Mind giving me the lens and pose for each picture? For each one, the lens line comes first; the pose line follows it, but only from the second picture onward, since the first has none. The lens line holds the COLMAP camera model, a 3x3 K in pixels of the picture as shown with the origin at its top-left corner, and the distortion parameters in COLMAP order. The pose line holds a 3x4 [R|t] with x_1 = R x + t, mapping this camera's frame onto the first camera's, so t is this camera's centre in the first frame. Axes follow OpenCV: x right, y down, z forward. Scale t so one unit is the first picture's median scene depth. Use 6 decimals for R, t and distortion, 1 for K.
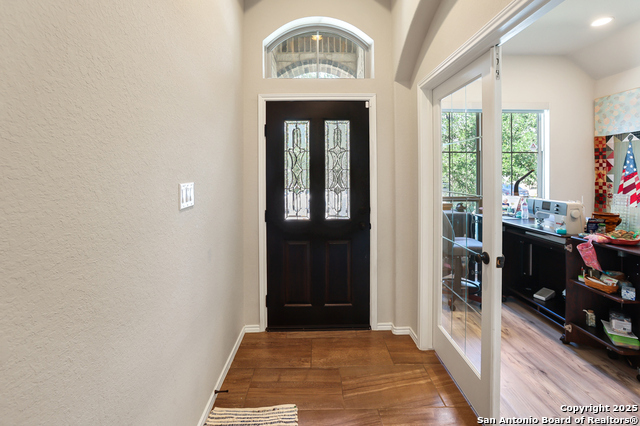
lens RADIAL K [[307.6, 0, 321.8], [0, 307.6, 175.8], [0, 0, 1]] dist [-0.002815, 0.011343]
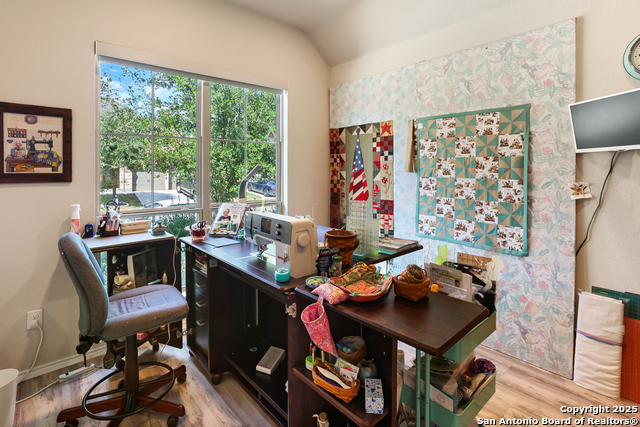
lens RADIAL K [[307.6, 0, 321.8], [0, 307.6, 176.3], [0, 0, 1]] dist [-0.002815, 0.011343]
pose [[0.770496, -0.011748, 0.637336, 0.337163], [0.006295, 0.999922, 0.010821, 0.000310], [-0.637414, -0.004326, 0.770510, 0.374506]]
